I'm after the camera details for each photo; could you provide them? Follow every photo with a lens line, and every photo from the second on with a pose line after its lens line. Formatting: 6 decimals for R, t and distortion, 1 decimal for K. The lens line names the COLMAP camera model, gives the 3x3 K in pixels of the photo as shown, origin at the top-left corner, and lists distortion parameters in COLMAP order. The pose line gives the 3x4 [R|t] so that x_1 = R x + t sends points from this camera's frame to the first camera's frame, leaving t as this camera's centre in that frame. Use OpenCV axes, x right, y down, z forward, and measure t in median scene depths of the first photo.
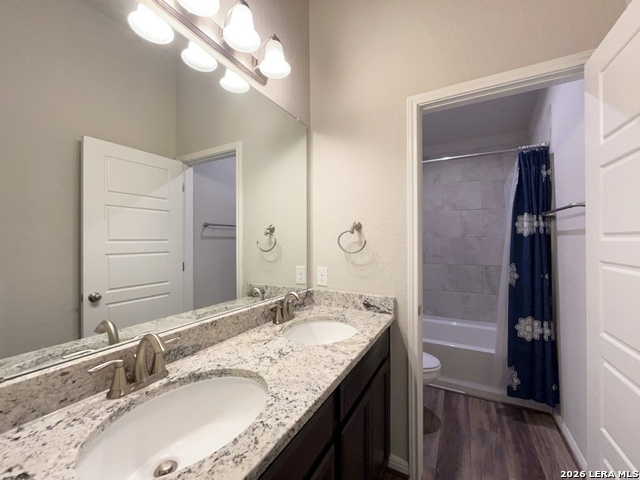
lens RADIAL K [[259.5, 0, 319.0], [0, 259.5, 239.9], [0, 0, 1]] dist [-0.000890, 0.000054]
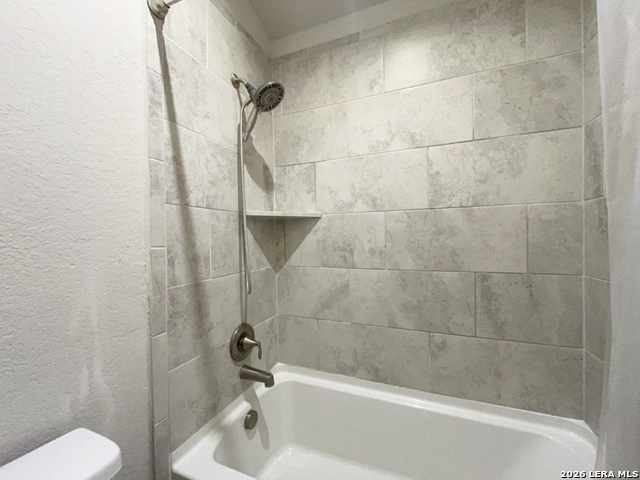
lens RADIAL K [[259.5, 0, 320.0], [0, 259.5, 241.1], [0, 0, 1]] dist [-0.000890, 0.000054]
pose [[0.992363, -0.013592, 0.122603, 0.314799], [0.011560, 0.999784, 0.017272, 0.035745], [-0.122811, -0.015723, 0.992306, 0.590977]]
